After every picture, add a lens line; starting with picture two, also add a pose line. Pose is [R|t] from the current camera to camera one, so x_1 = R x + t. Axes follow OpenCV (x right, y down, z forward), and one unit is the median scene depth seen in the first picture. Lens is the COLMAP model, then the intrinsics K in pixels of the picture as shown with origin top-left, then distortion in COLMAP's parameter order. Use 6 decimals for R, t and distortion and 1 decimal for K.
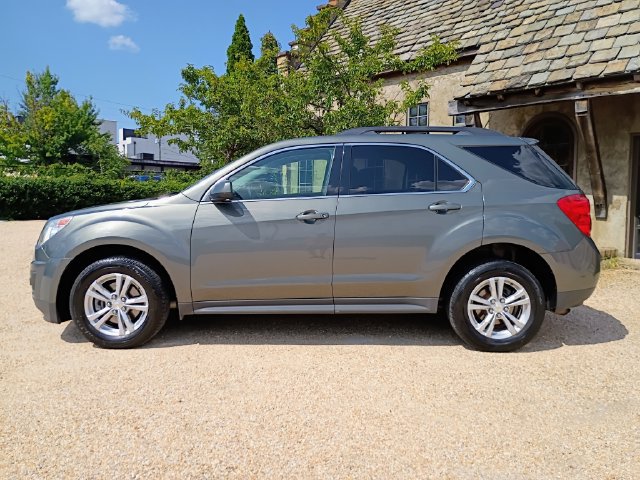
lens RADIAL K [[556.1, 0, 316.1], [0, 556.1, 235.2], [0, 0, 1]] dist [0.062791, -0.091197]
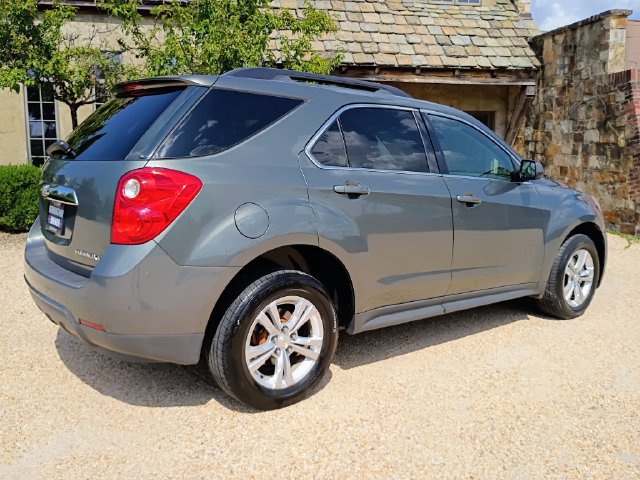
lens RADIAL K [[556.1, 0, 321.6], [0, 556.1, 237.8], [0, 0, 1]] dist [0.062791, -0.091197]
pose [[0.536926, -0.129091, 0.833694, -0.695989], [0.053050, 0.991434, 0.119350, -0.055887], [-0.841960, -0.019855, 0.539175, 0.449709]]
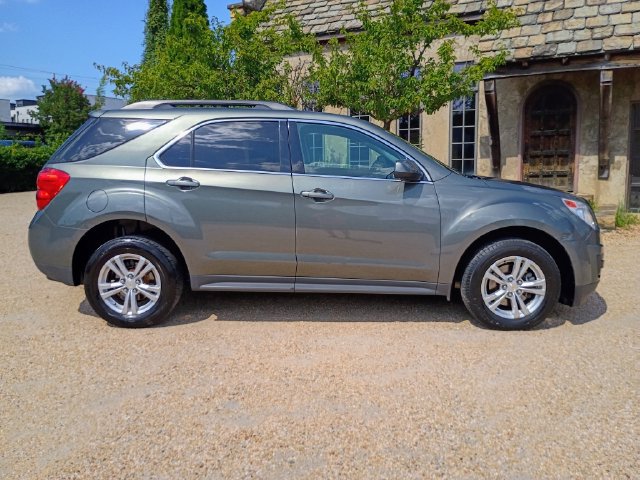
lens RADIAL K [[556.1, 0, 321.7], [0, 556.1, 237.8], [0, 0, 1]] dist [0.062791, -0.091197]
pose [[0.949567, -0.065559, 0.306635, -0.427544], [0.042457, 0.995775, 0.081422, -0.030669], [-0.310677, -0.064297, 0.948338, 0.123583]]
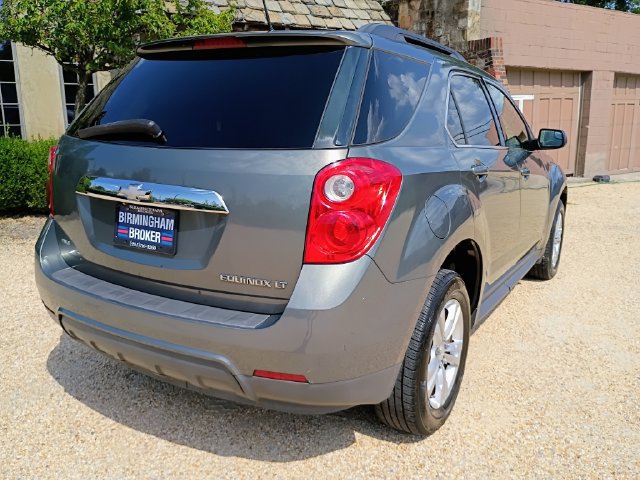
lens RADIAL K [[556.1, 0, 320.0], [0, 556.1, 236.7], [0, 0, 1]] dist [0.062791, -0.091197]
pose [[0.202391, -0.216534, 0.955066, -0.711955], [0.069370, 0.975969, 0.206573, -0.077403], [-0.976845, 0.024444, 0.212549, 0.644776]]
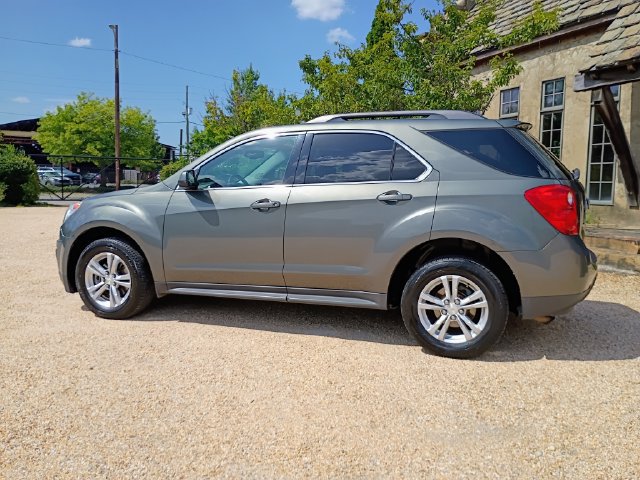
lens RADIAL K [[556.1, 0, 323.6], [0, 556.1, 235.6], [0, 0, 1]] dist [0.062791, -0.091197]
pose [[0.941415, 0.035043, -0.335424, 0.212920], [-0.026179, 0.999179, 0.030913, -0.006122], [0.336232, -0.020321, 0.941560, 0.039189]]
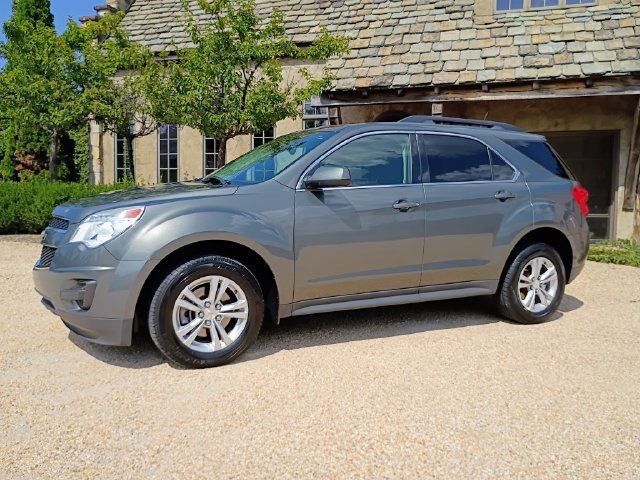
lens RADIAL K [[556.1, 0, 322.6], [0, 556.1, 238.8], [0, 0, 1]] dist [0.062791, -0.091197]
pose [[0.883404, -0.033401, 0.467421, -0.290953], [0.021172, 0.999283, 0.031391, -0.004054], [-0.468134, -0.017834, 0.883477, 0.099944]]
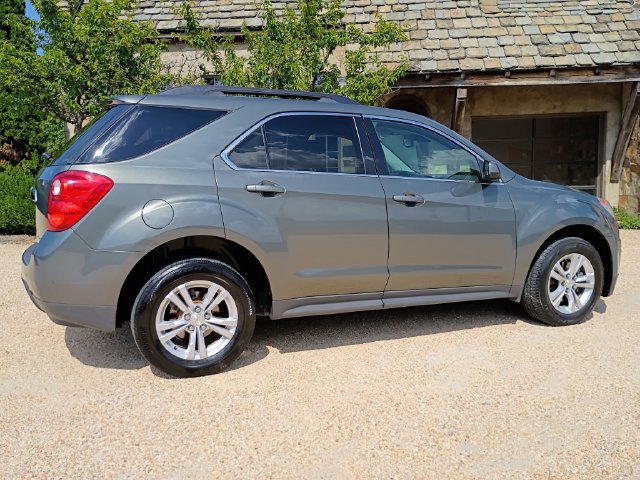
lens RADIAL K [[556.1, 0, 319.6], [0, 556.1, 238.5], [0, 0, 1]] dist [0.062791, -0.091197]
pose [[0.744460, -0.104265, 0.659475, -0.624525], [0.064178, 0.994333, 0.084759, -0.039139], [-0.664575, -0.020776, 0.746933, 0.303398]]
